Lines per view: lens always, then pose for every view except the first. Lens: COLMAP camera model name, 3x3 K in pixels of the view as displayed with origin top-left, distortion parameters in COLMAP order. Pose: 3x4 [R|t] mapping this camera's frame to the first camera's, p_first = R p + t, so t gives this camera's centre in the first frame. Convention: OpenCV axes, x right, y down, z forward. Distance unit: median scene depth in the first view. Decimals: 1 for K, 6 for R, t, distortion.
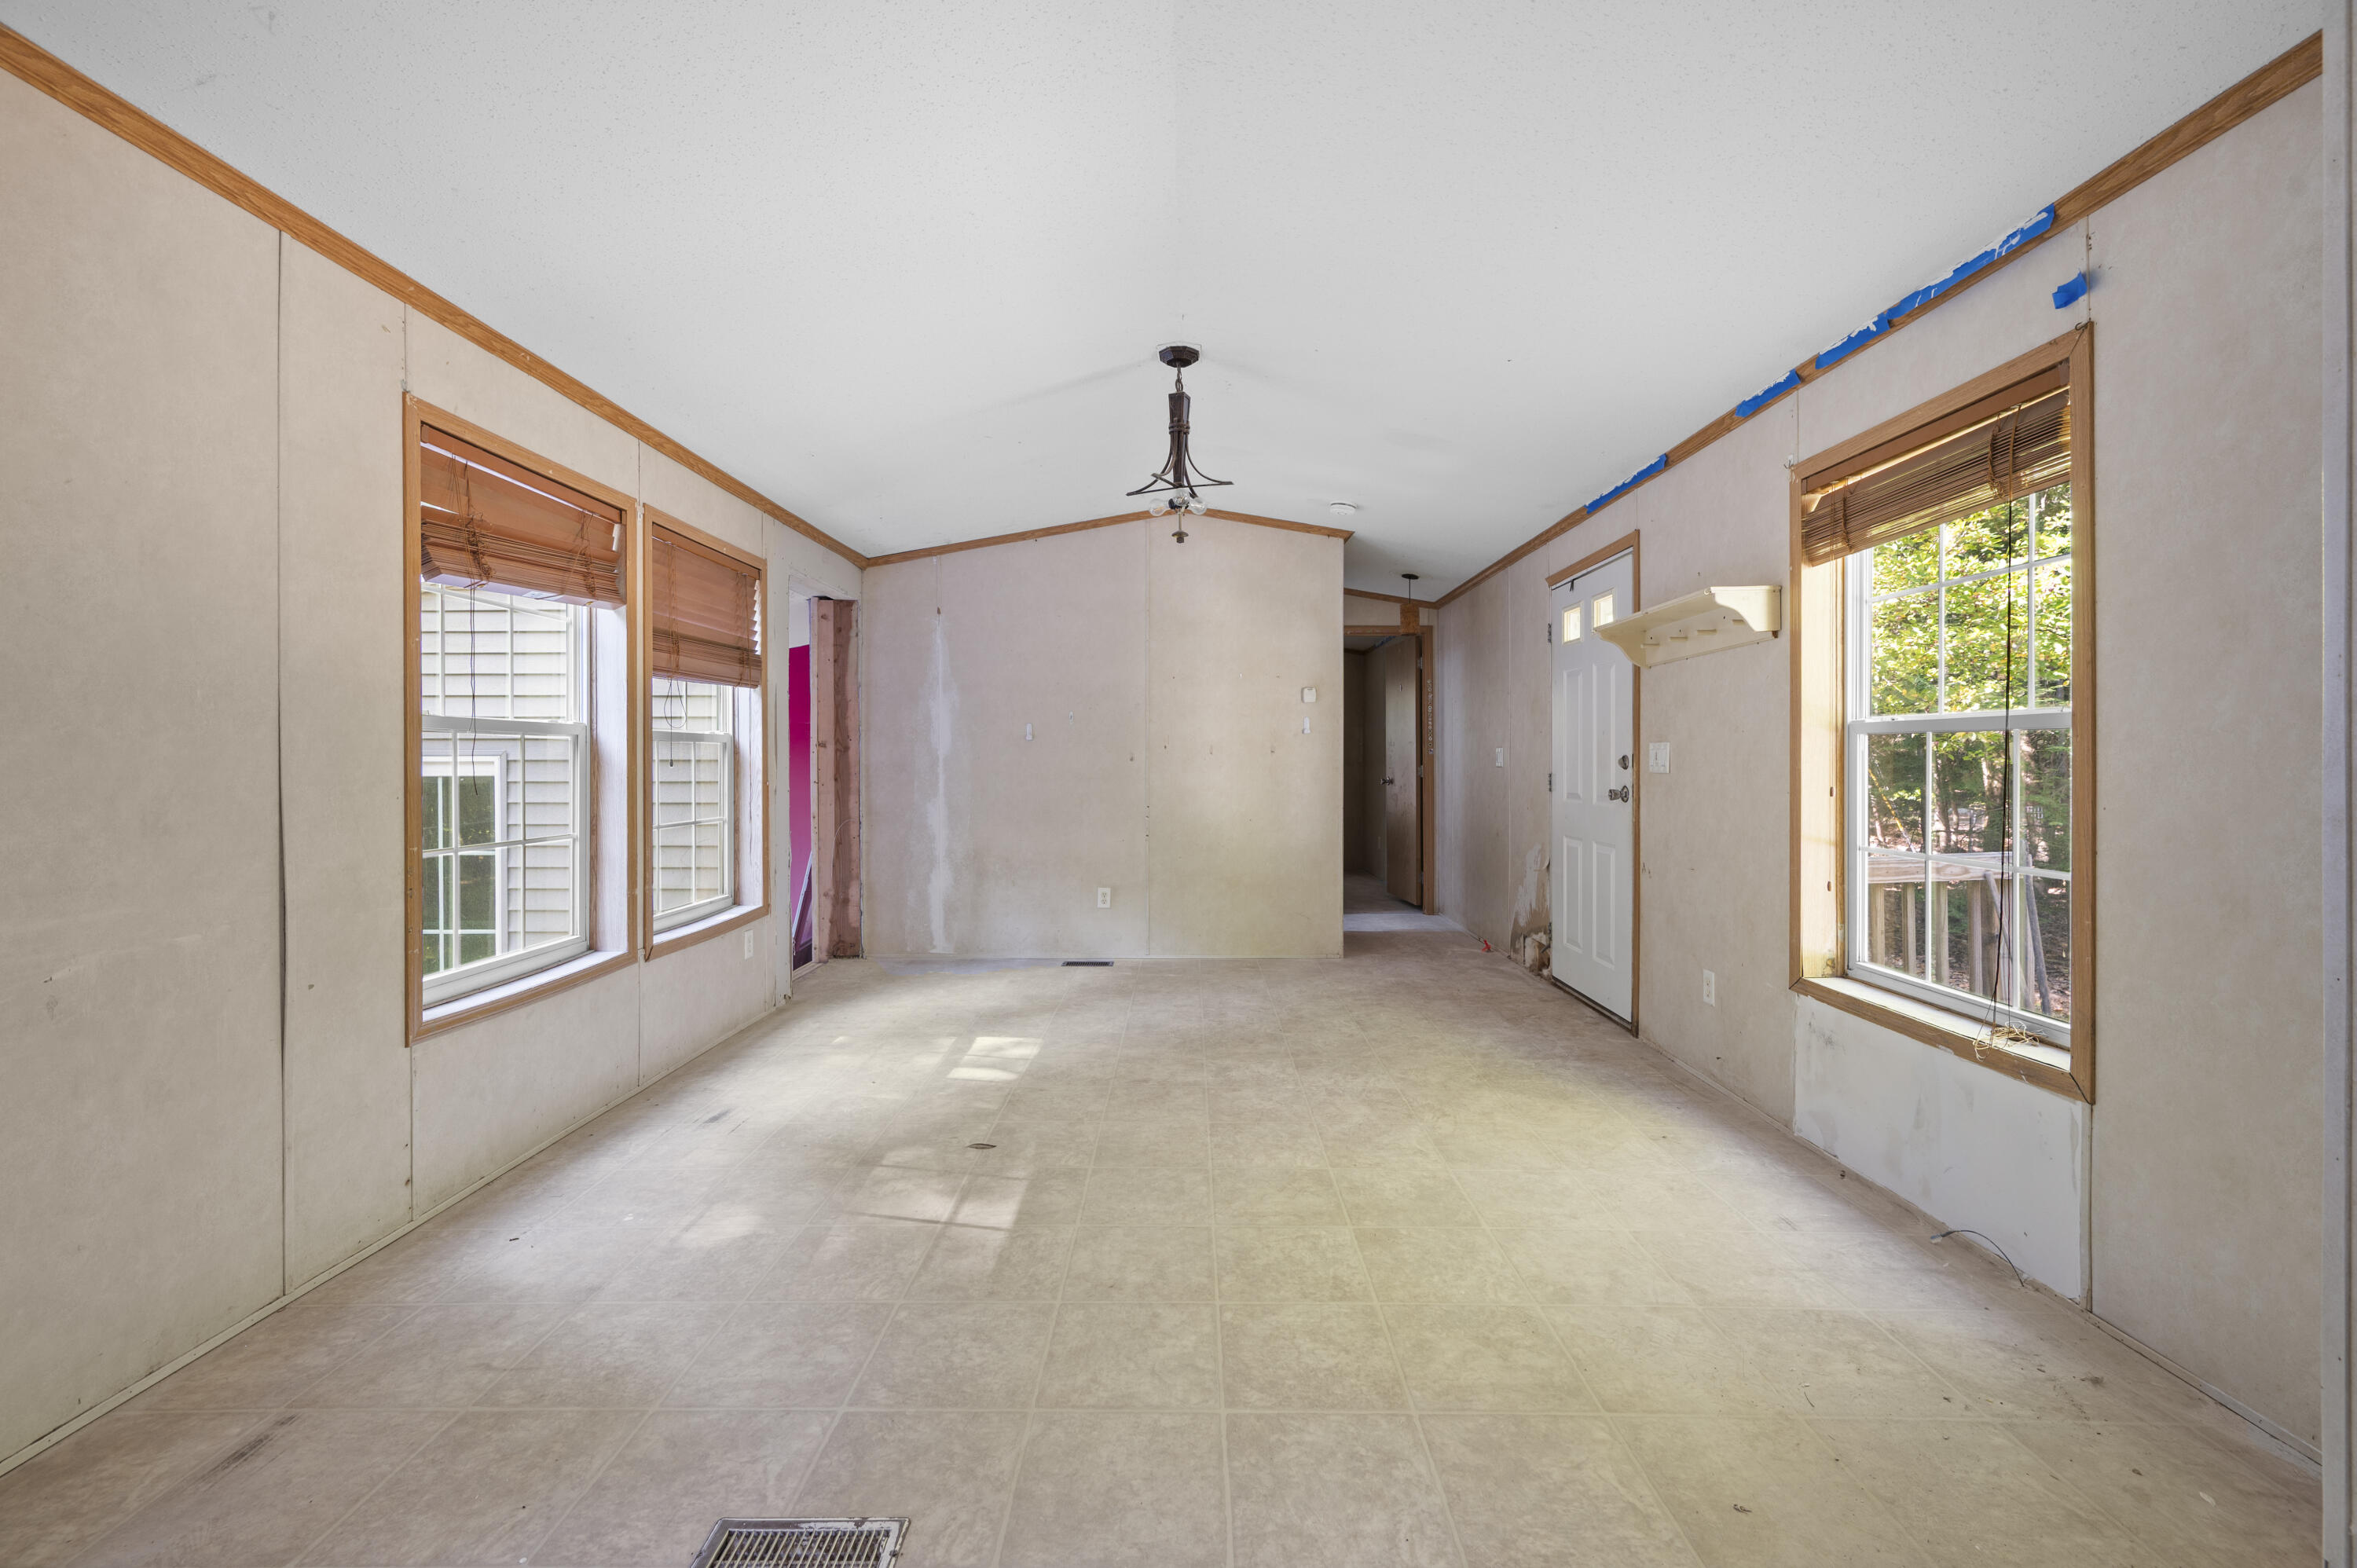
lens RADIAL K [[1043.5, 0, 1184.4], [0, 1043.5, 767.6], [0, 0, 1]] dist [-0.002576, -0.000160]
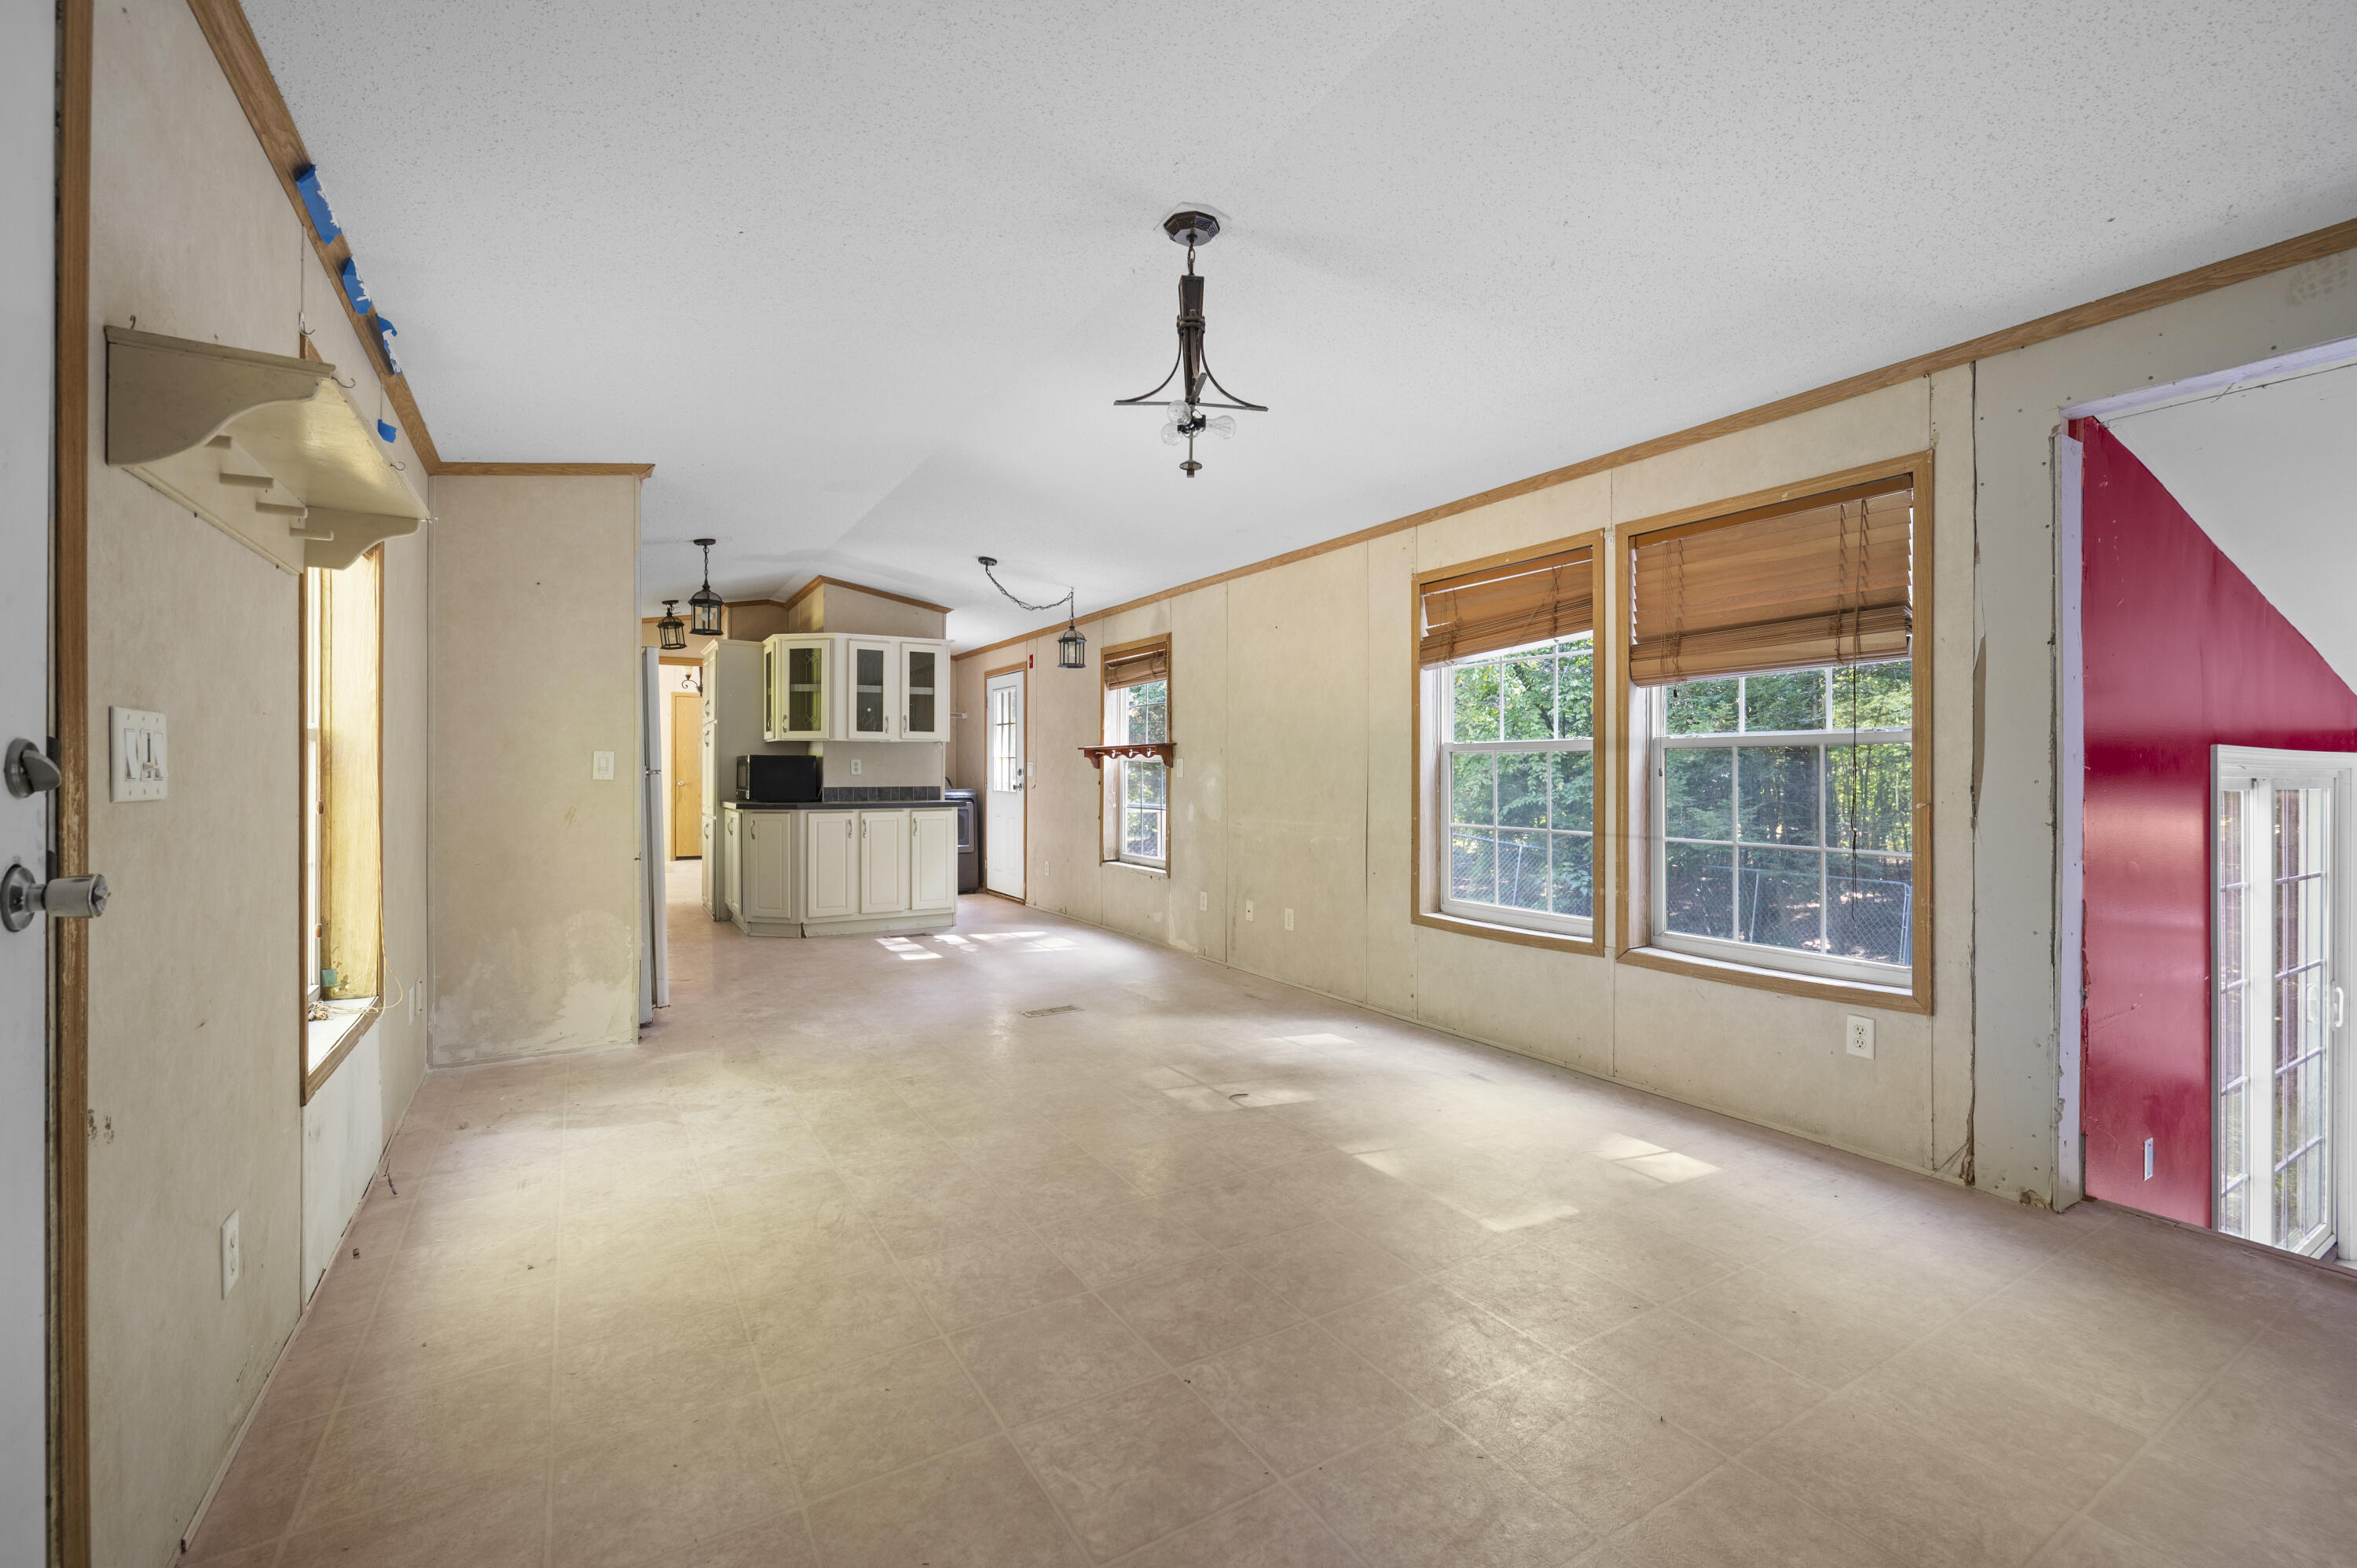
lens RADIAL K [[1043.5, 0, 1187.5], [0, 1043.5, 779.1], [0, 0, 1]] dist [-0.002576, -0.000160]
pose [[-0.863303, 0.003080, -0.504676, 0.425169], [-0.002252, 0.999948, 0.009954, -0.008301], [0.504680, 0.009730, -0.863251, 1.869141]]
